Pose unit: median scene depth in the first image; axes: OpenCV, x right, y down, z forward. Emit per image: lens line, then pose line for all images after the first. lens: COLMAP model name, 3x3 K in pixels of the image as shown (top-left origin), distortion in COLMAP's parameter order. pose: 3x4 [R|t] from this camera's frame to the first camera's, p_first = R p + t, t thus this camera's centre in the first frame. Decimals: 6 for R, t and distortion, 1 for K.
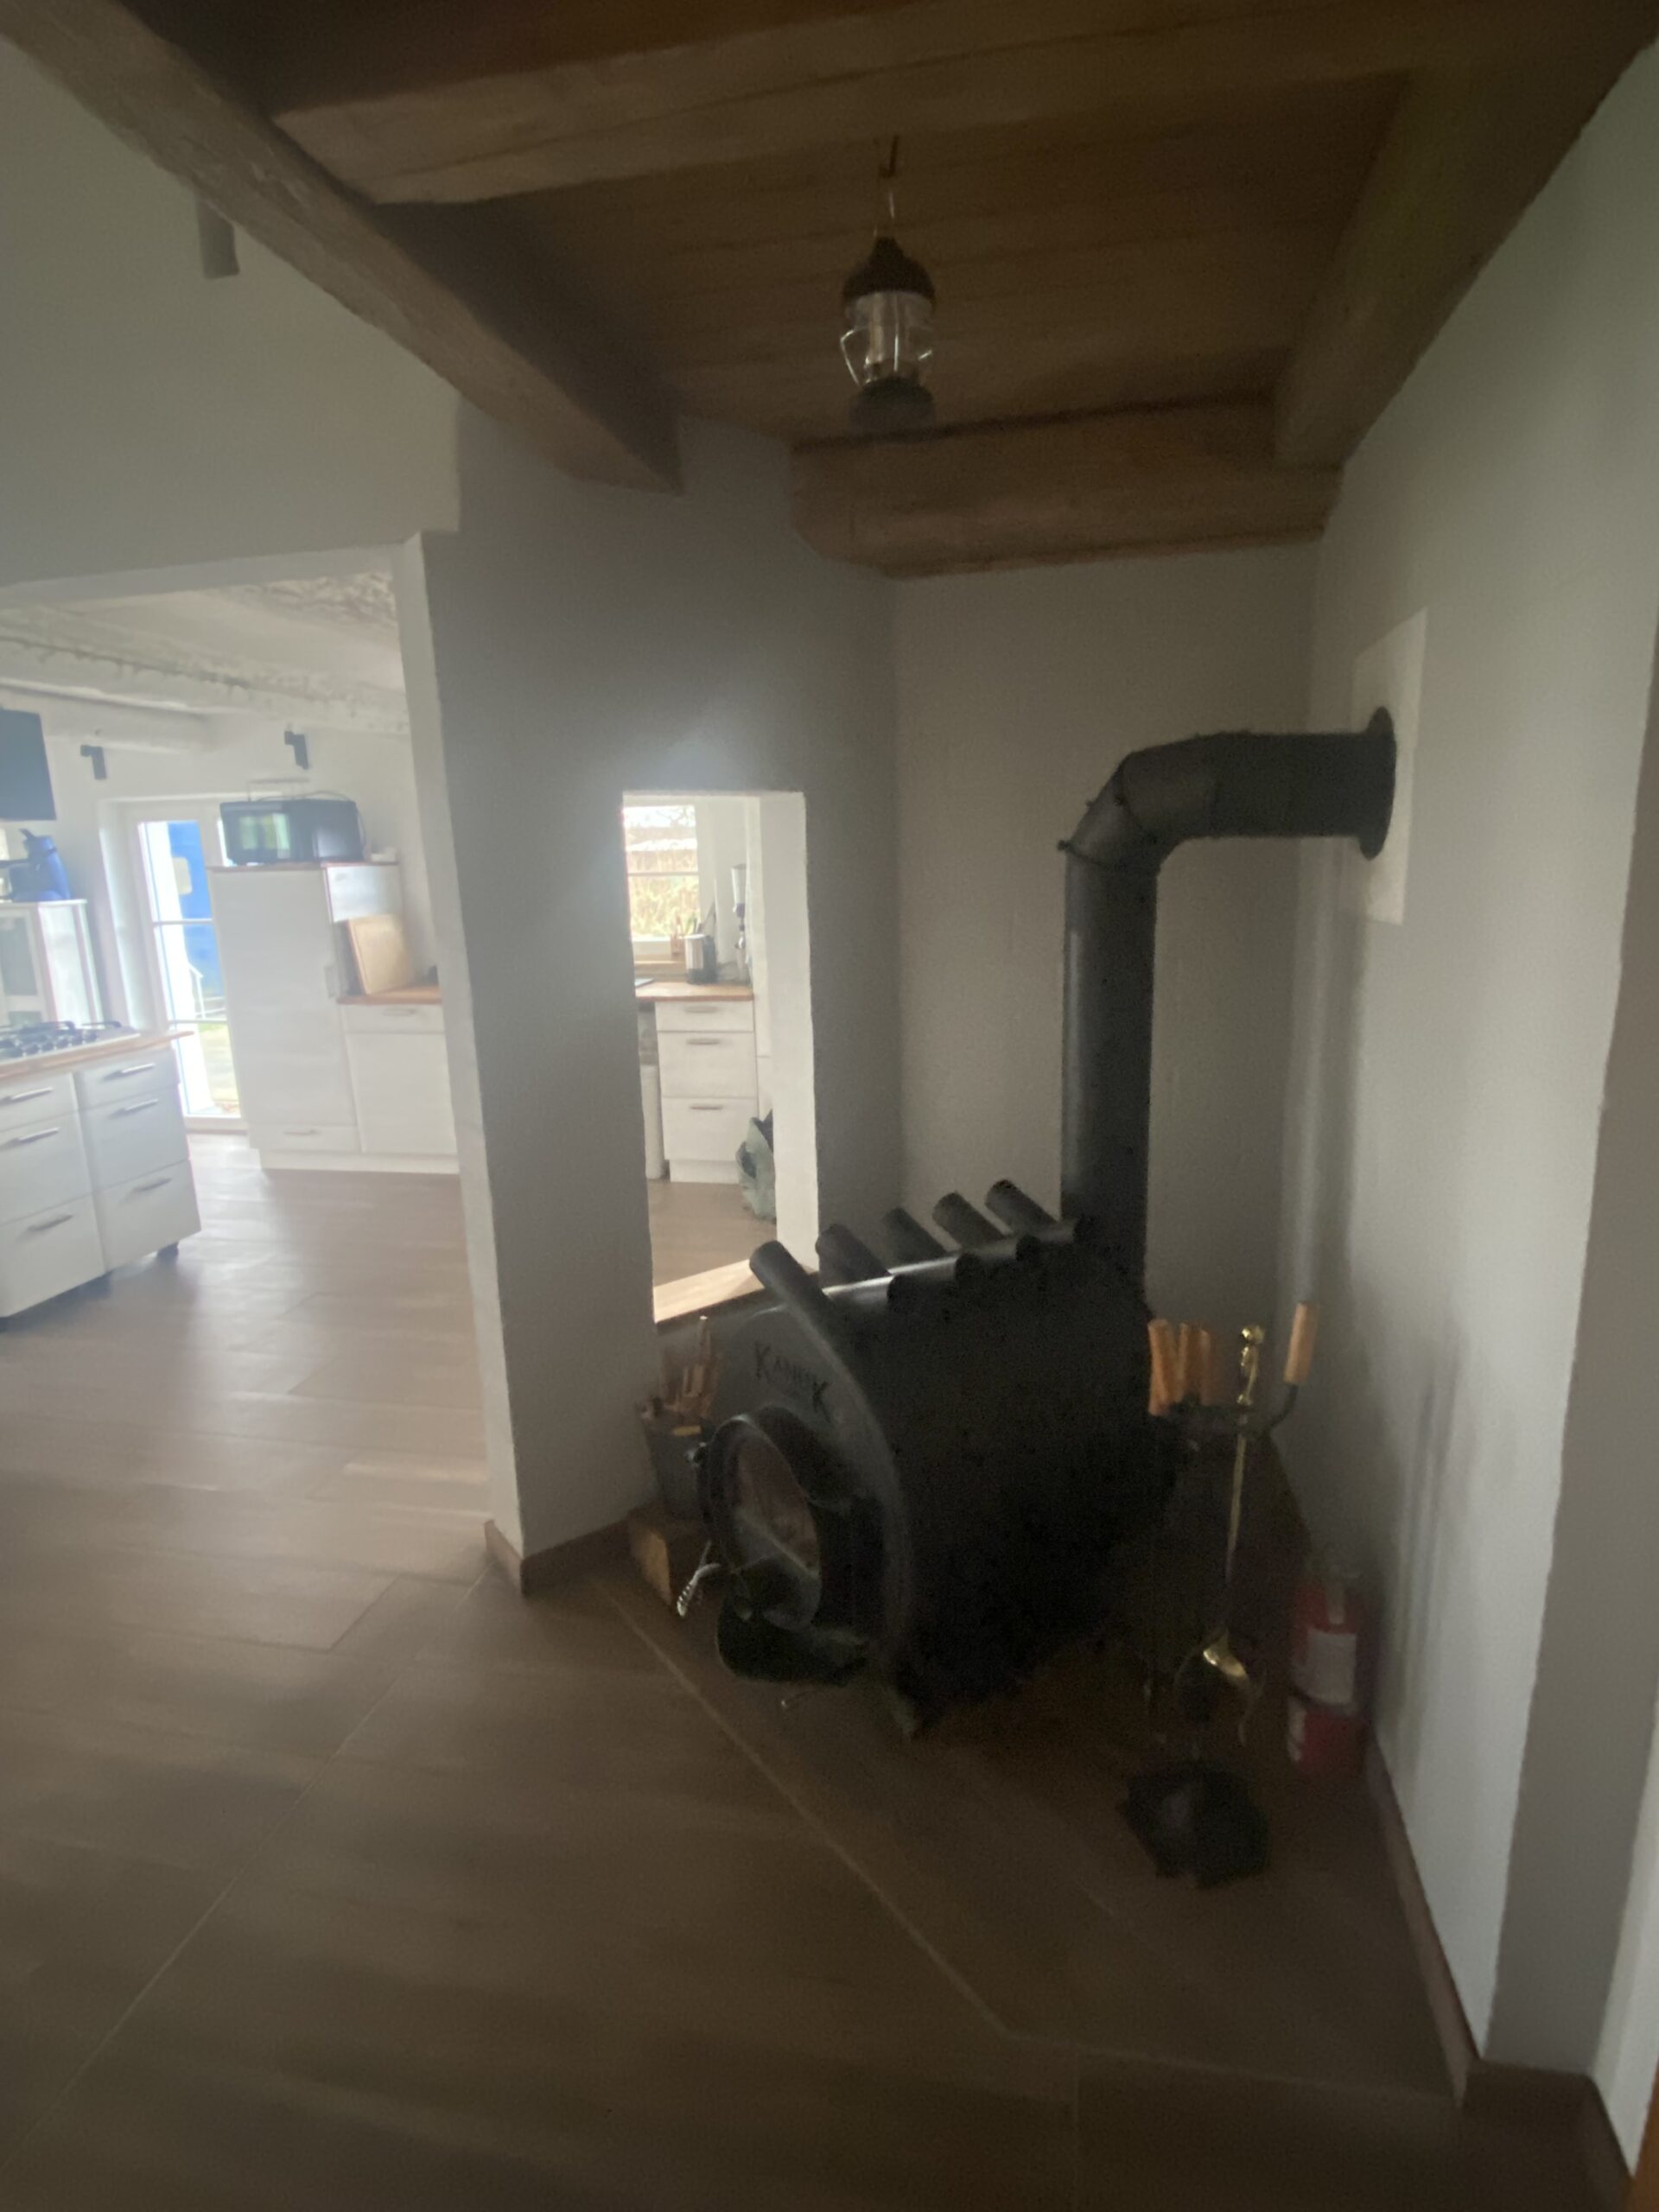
lens RADIAL K [[1118.1, 0, 829.5], [0, 1118.1, 1106.0], [0, 0, 1]] dist [0.001375, -0.018436]
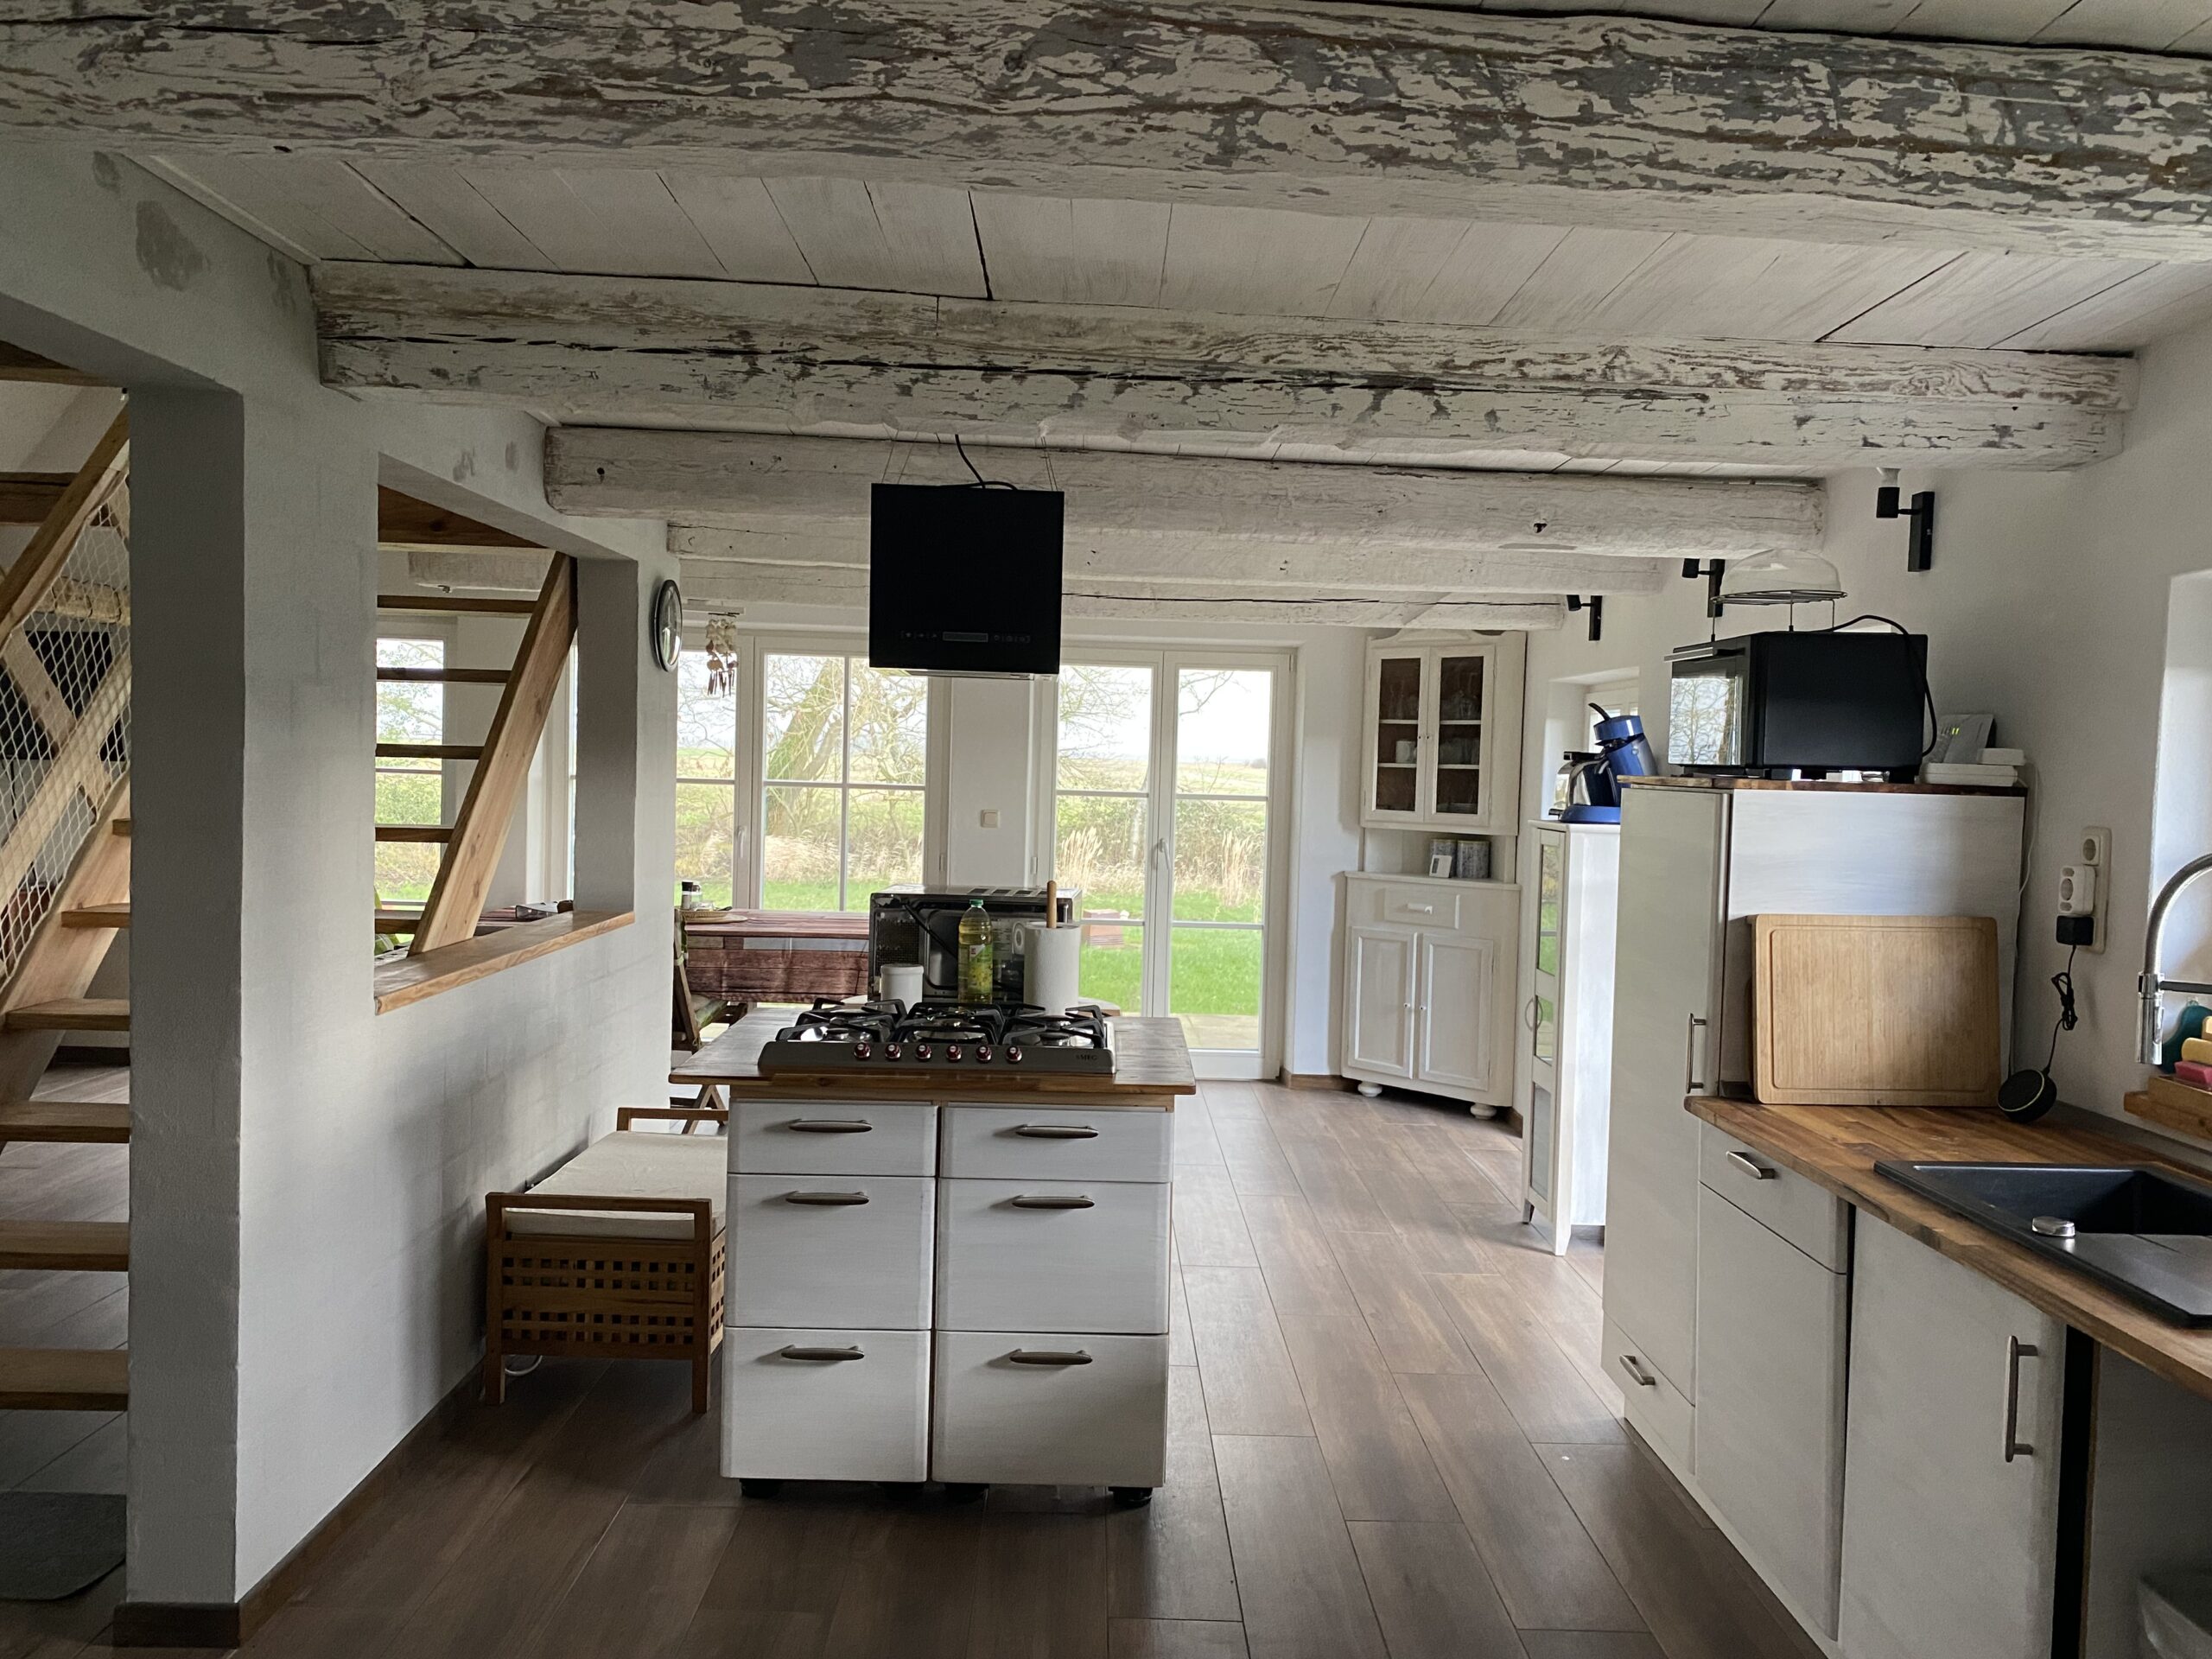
lens RADIAL K [[1646.5, 0, 1168.0], [0, 1646.5, 841.9], [0, 0, 1]] dist [0.161990, -0.310949]
pose [[0.233247, 0.081787, -0.968972, 0.108742], [-0.249119, 0.968229, 0.021758, -0.152579], [0.939966, 0.236314, 0.246211, 0.641496]]
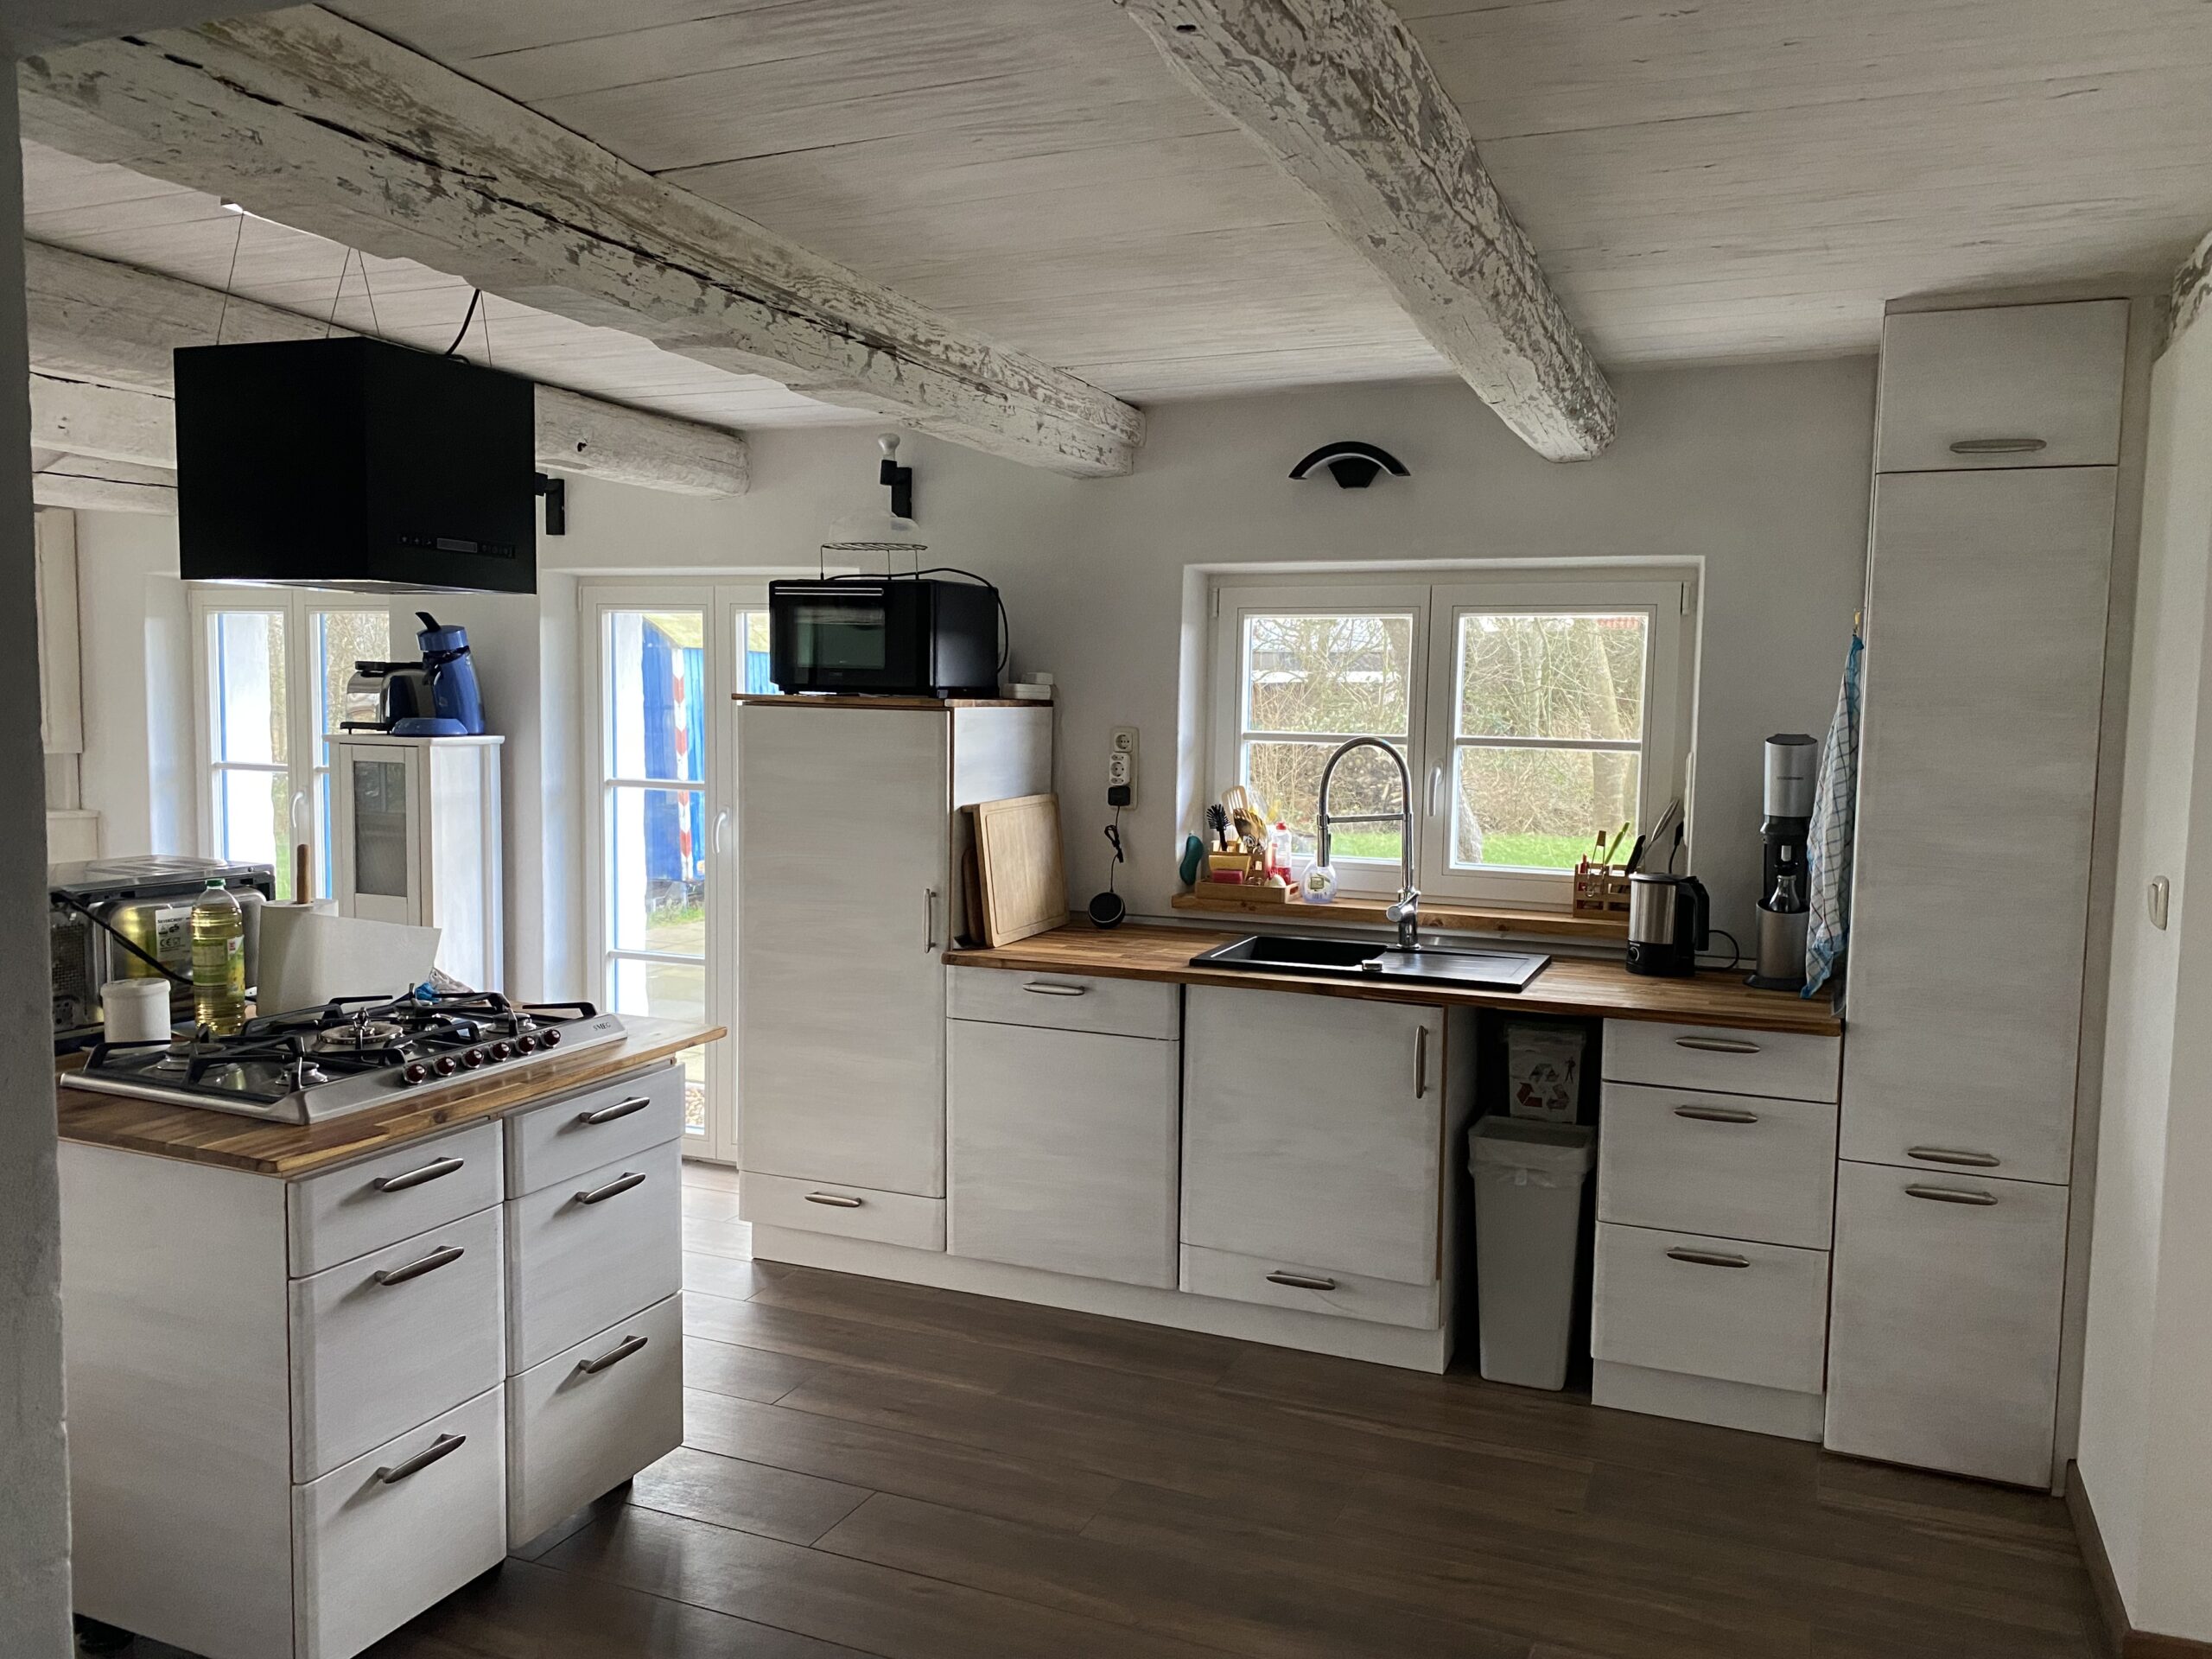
lens RADIAL K [[1677.5, 0, 1093.8], [0, 1677.5, 837.2], [0, 0, 1]] dist [0.079486, -0.002977]
pose [[0.979107, 0.059224, -0.194532, -0.224067], [-0.084740, 0.988458, -0.125576, -0.057619], [0.184850, 0.139437, 0.972825, 0.246291]]
